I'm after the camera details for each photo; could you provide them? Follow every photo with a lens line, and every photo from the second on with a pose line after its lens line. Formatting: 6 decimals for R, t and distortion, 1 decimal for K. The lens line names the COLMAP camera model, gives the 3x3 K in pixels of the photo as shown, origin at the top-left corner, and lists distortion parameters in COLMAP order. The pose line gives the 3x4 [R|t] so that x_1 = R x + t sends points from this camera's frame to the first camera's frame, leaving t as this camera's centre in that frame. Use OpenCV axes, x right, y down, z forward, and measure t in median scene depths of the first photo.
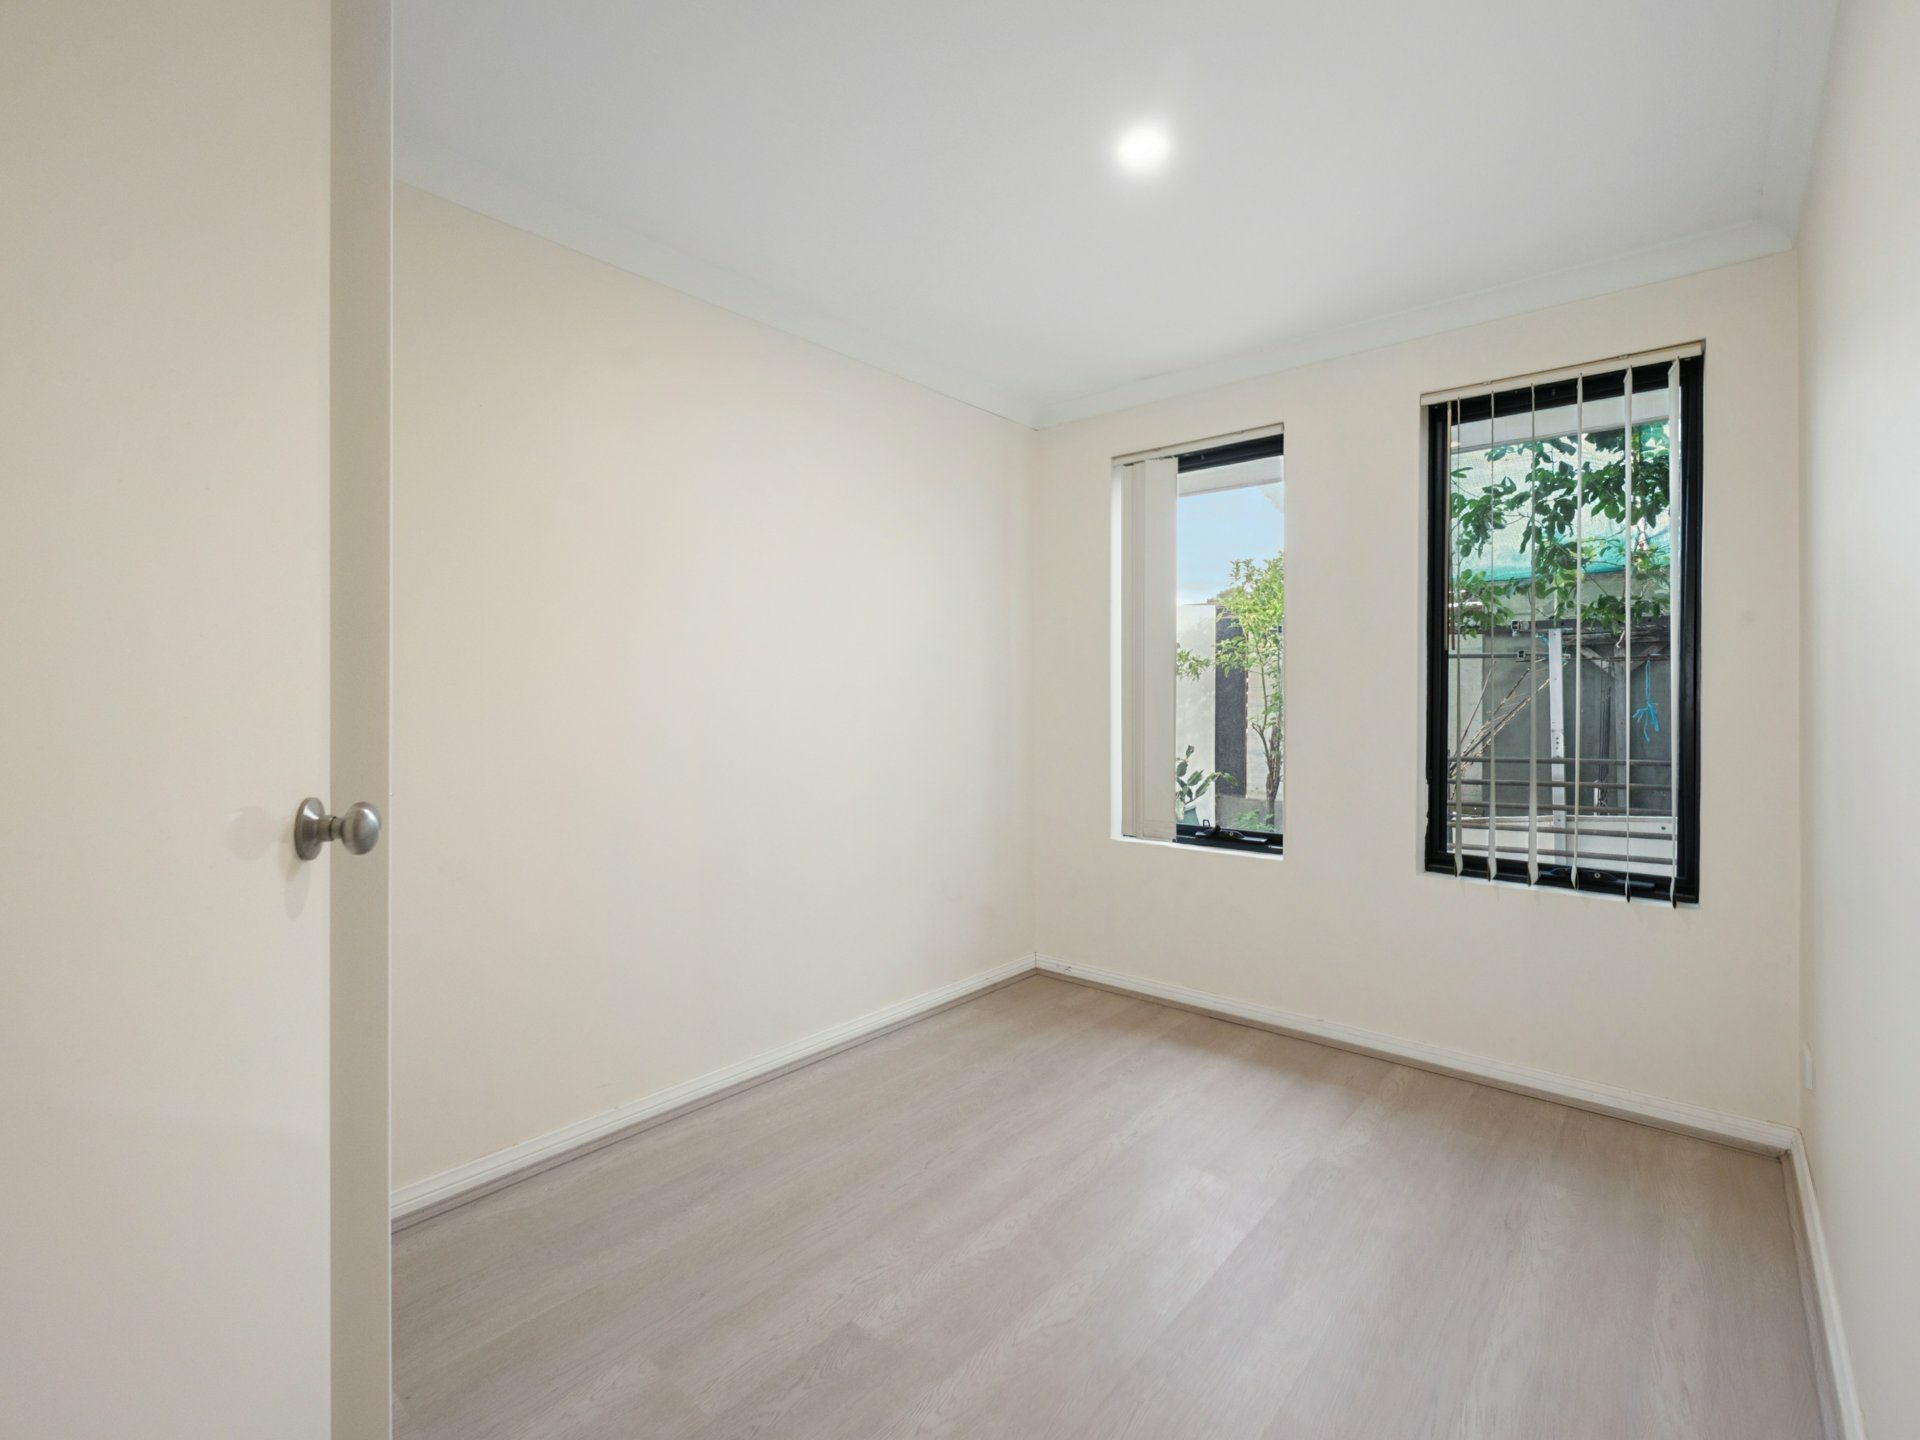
lens RADIAL K [[881.7, 0, 948.7], [0, 881.7, 696.1], [0, 0, 1]] dist [0.001866, 0.000177]
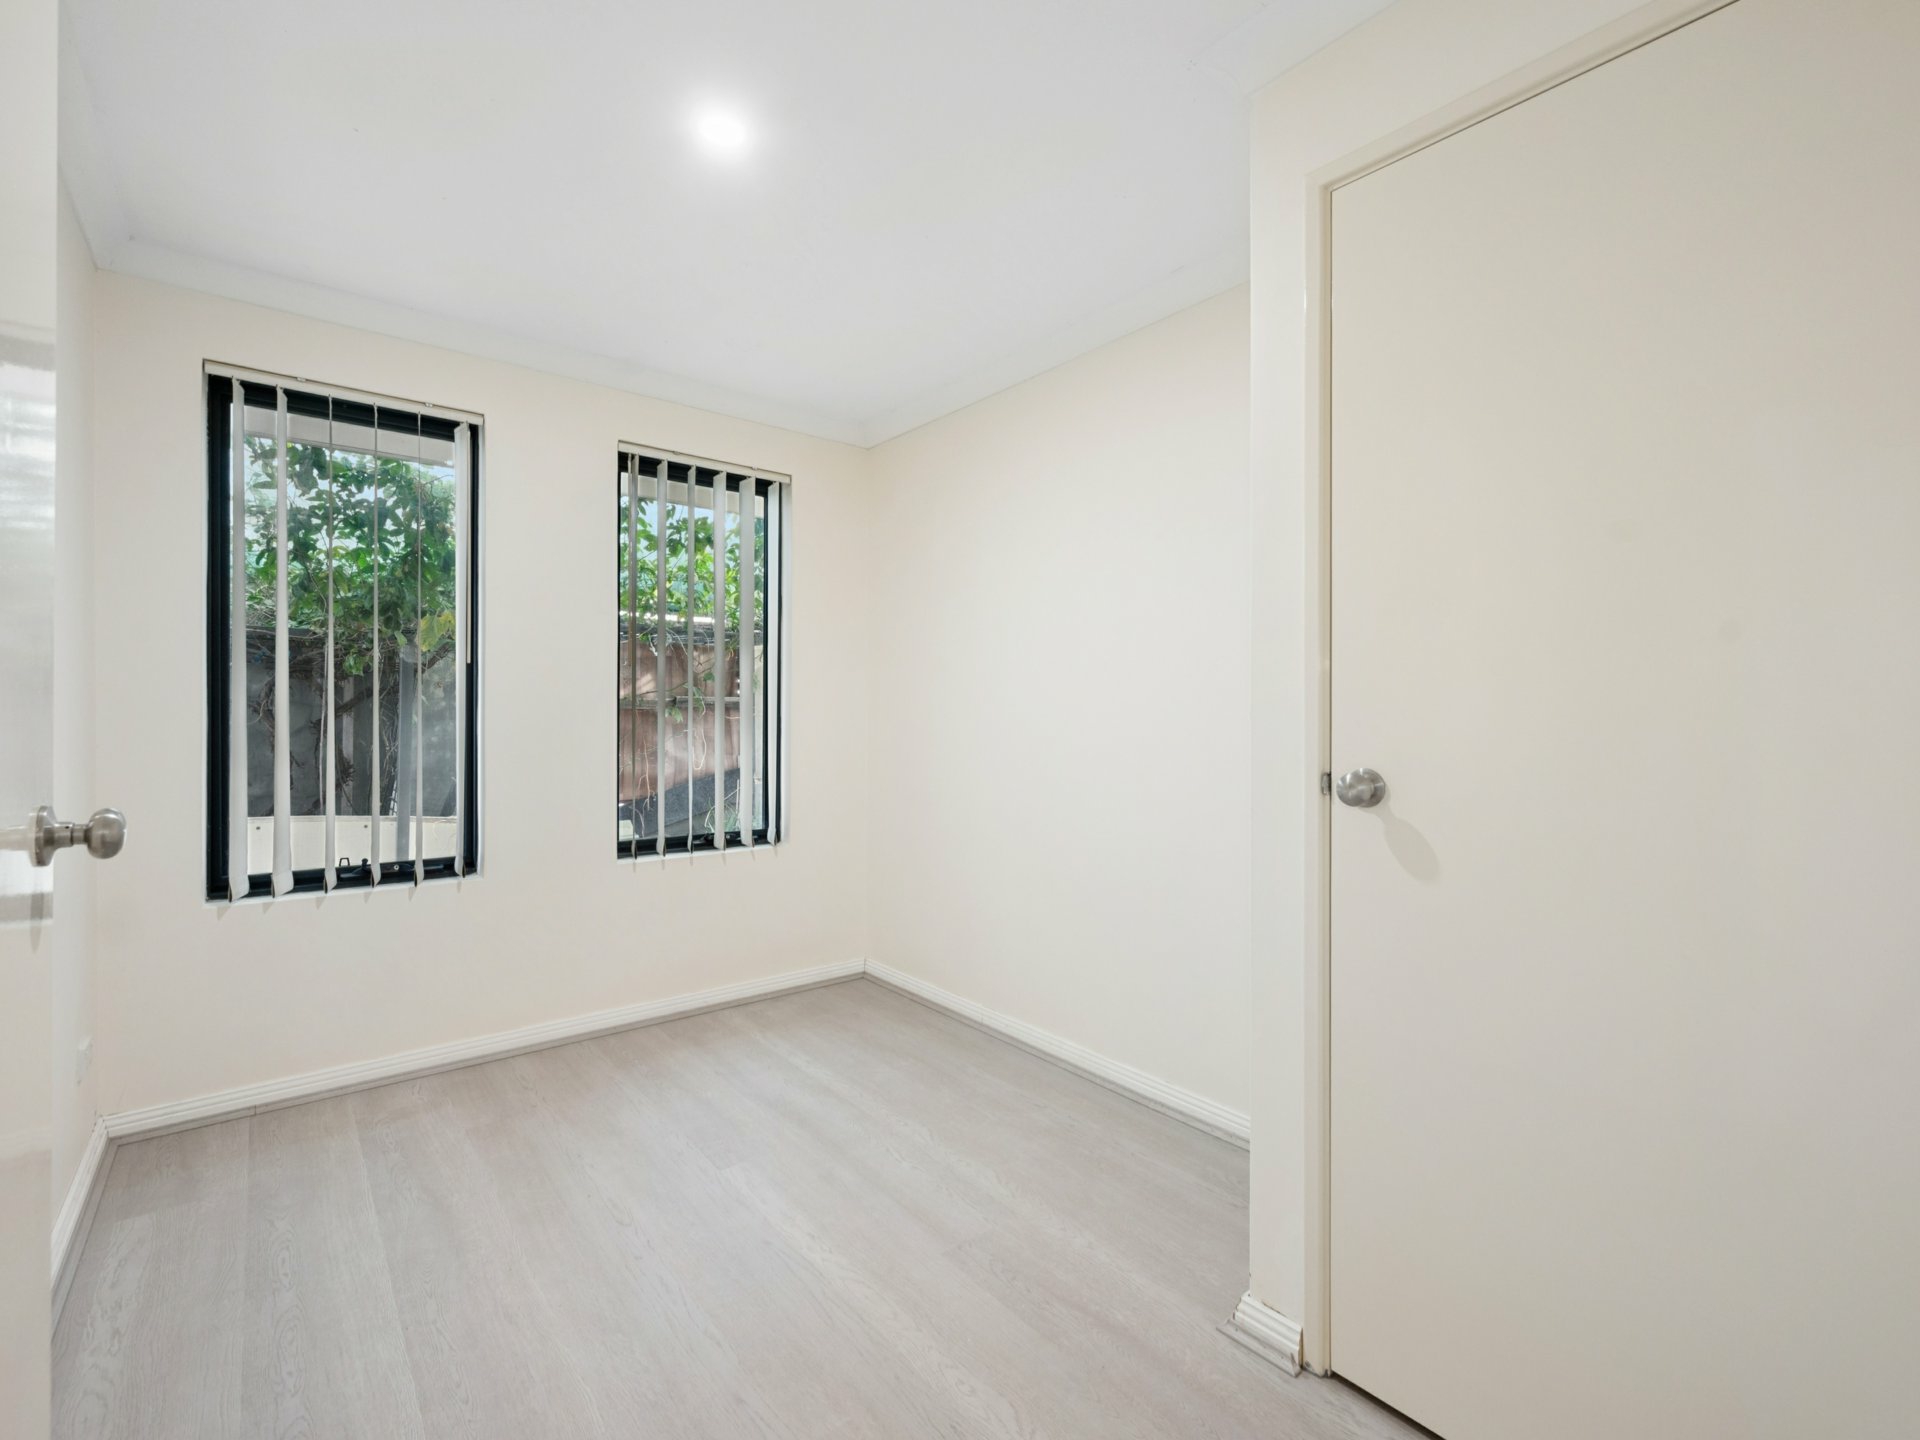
lens RADIAL K [[839.9, 0, 947.5], [0, 839.9, 703.9], [0, 0, 1]] dist [-0.002242, -0.000210]
pose [[0.189530, 0.000130, 0.981875, -0.167615], [-0.001767, 0.999998, 0.000209, -0.001437], [-0.981873, -0.001775, 0.189530, 0.140630]]
